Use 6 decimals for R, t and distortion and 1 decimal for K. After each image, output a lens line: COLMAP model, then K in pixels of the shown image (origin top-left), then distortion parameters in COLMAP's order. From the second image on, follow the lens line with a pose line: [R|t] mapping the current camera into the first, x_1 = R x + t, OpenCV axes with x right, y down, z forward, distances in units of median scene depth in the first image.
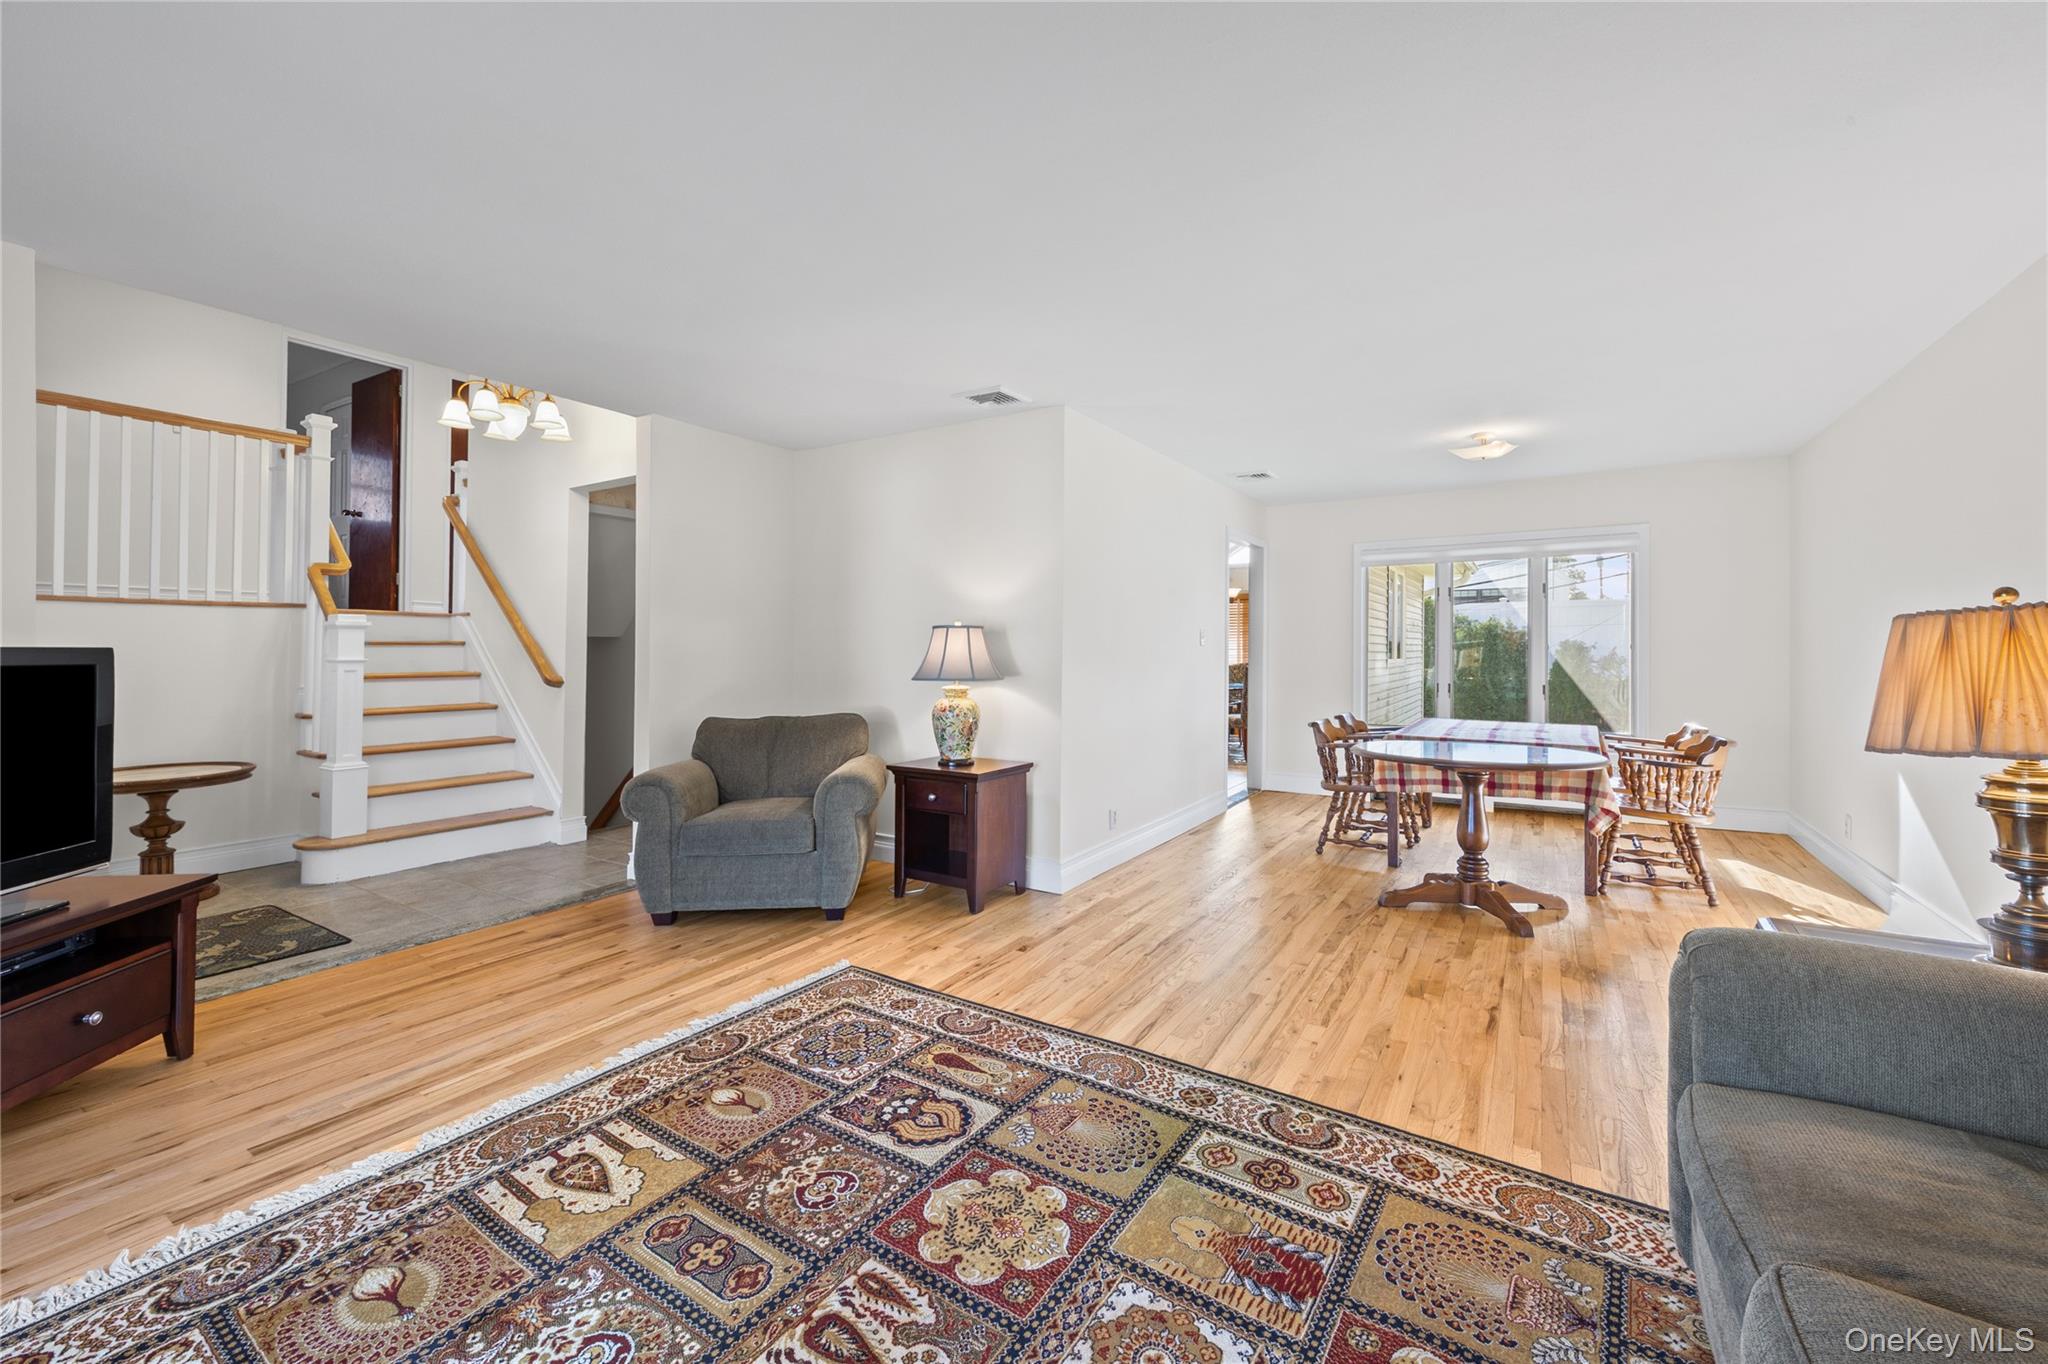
lens RADIAL K [[829.3, 0, 1006.6], [0, 829.3, 672.8], [0, 0, 1]] dist [0.009453, -0.000939]
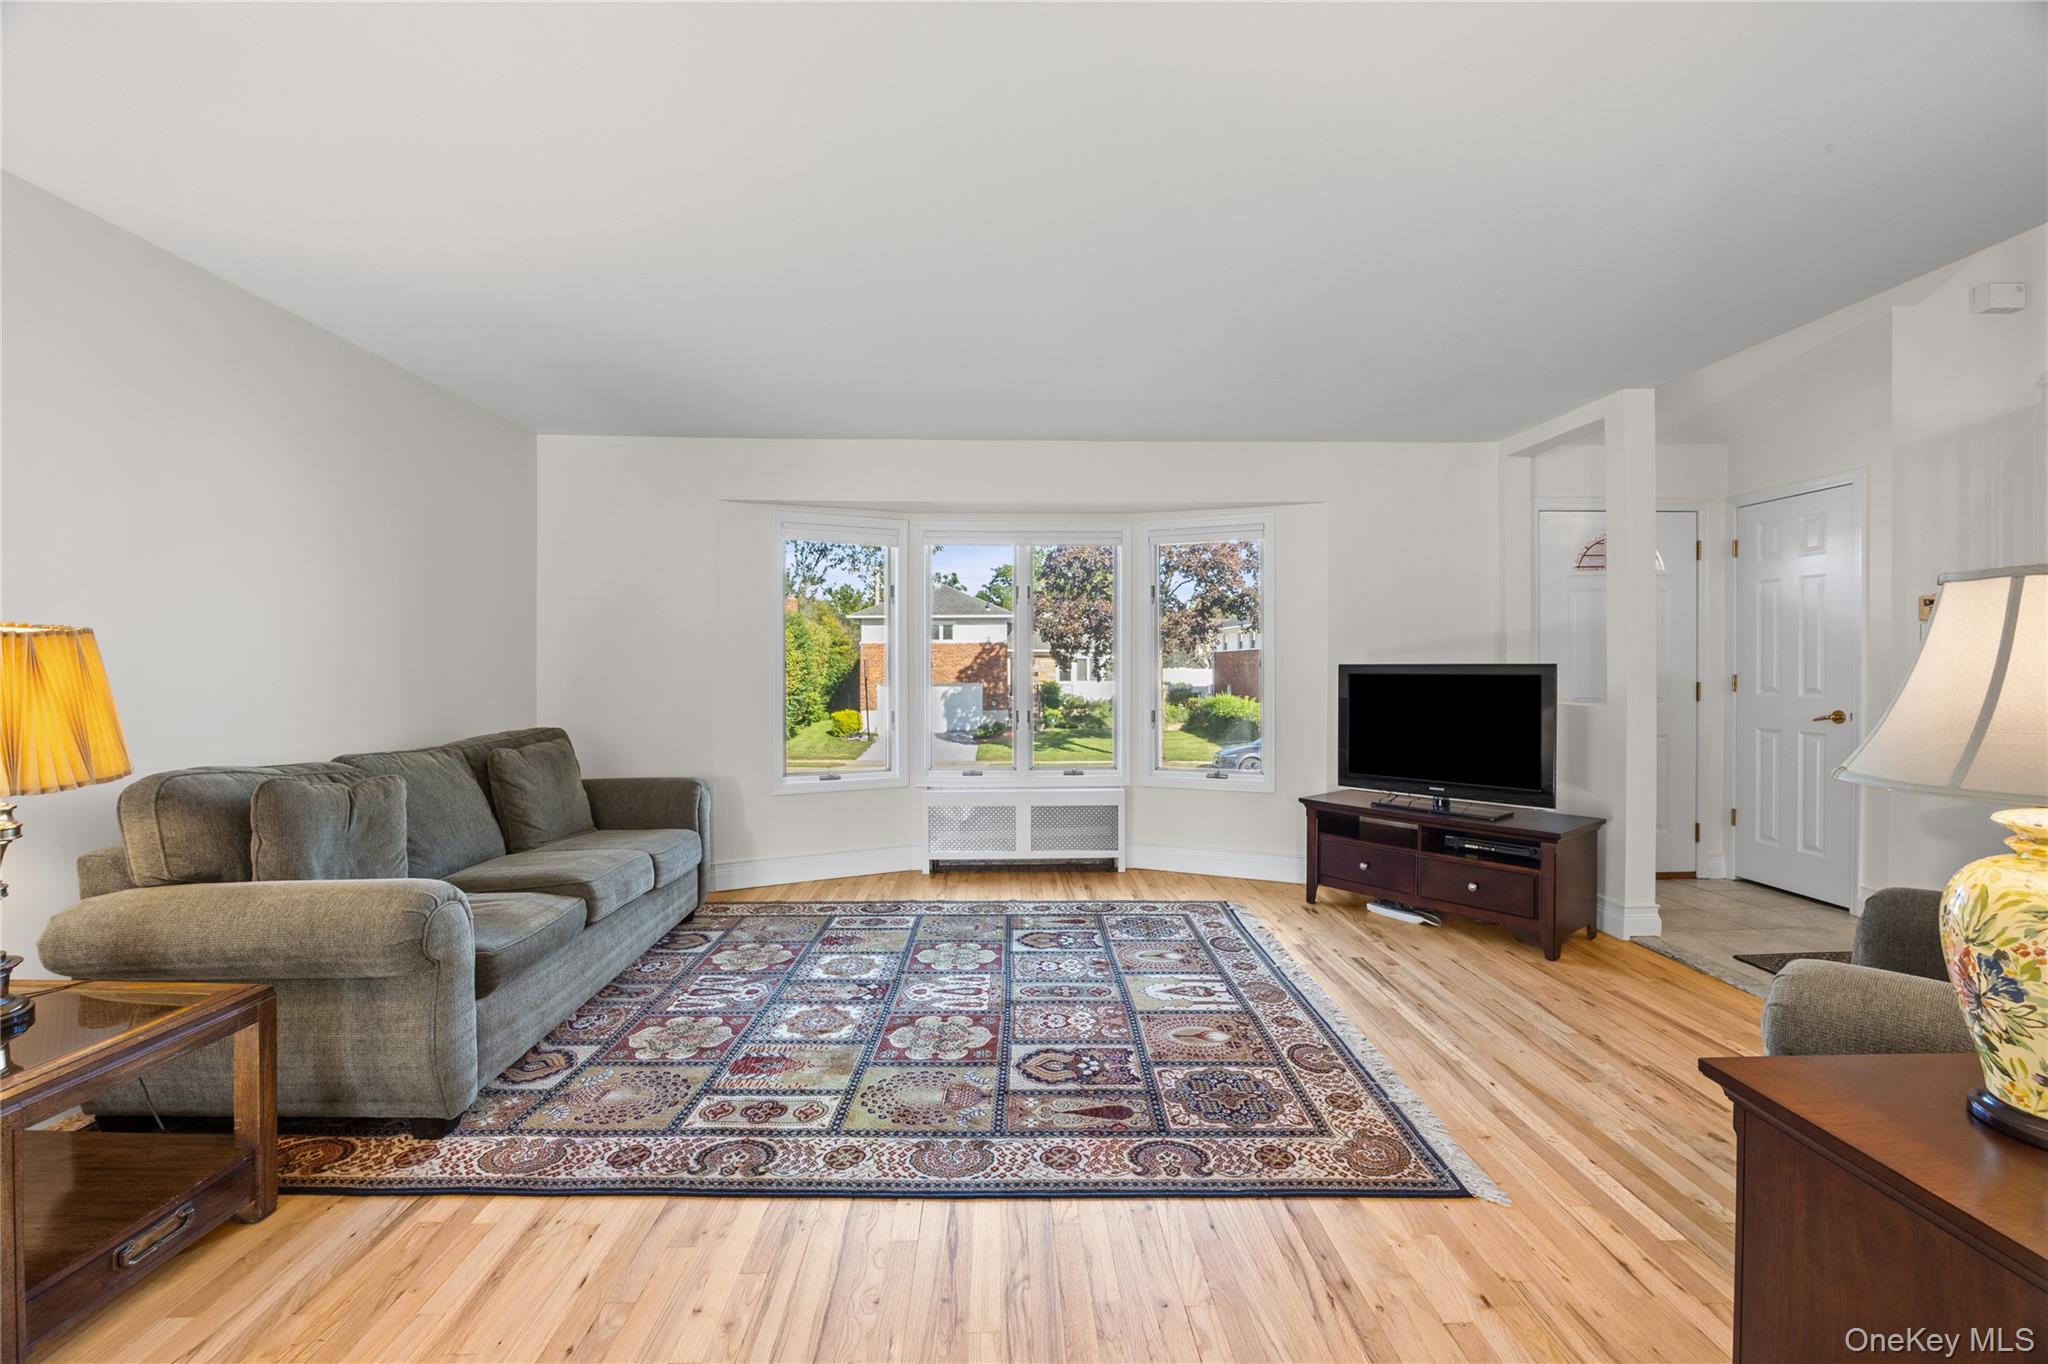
lens RADIAL K [[874.2, 0, 1039.8], [0, 874.2, 672.5], [0, 0, 1]] dist [-0.020172, 0.000351]
pose [[-0.812233, 0.007334, -0.583287, 0.656460], [-0.012721, 0.999460, 0.030282, -0.056775], [0.583195, 0.032016, -0.811701, 2.032419]]
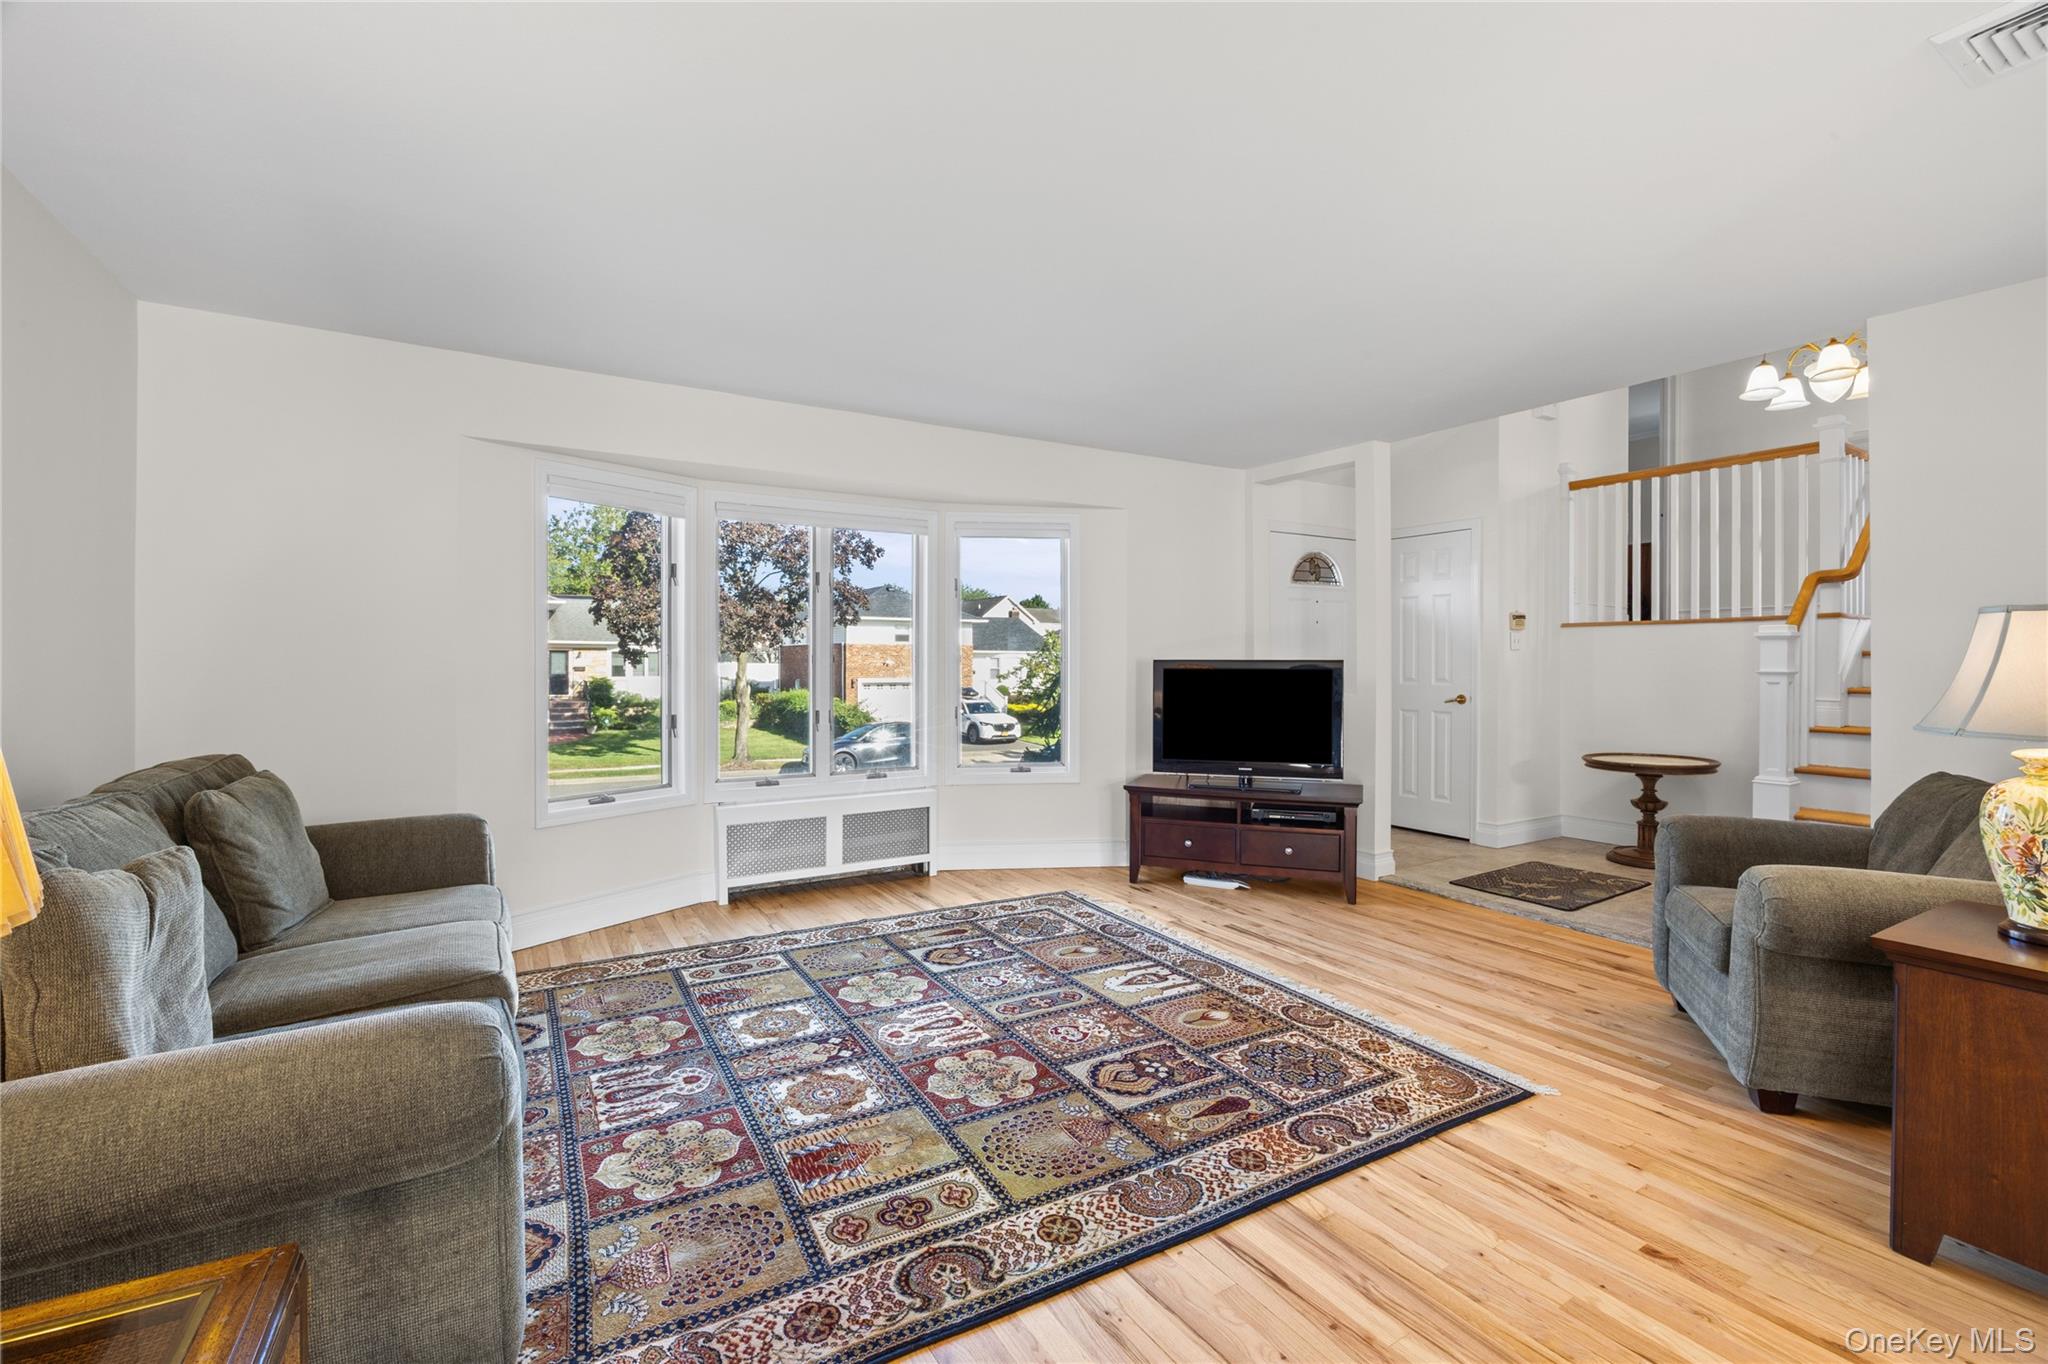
lens RADIAL K [[874.2, 0, 1044.5], [0, 874.2, 667.5], [0, 0, 1]] dist [-0.020172, 0.000351]
pose [[-0.418063, 0.009175, -0.908372, 1.058087], [-0.024211, 0.999481, 0.021238, -0.043504], [0.908095, 0.030871, -0.417624, 1.420092]]
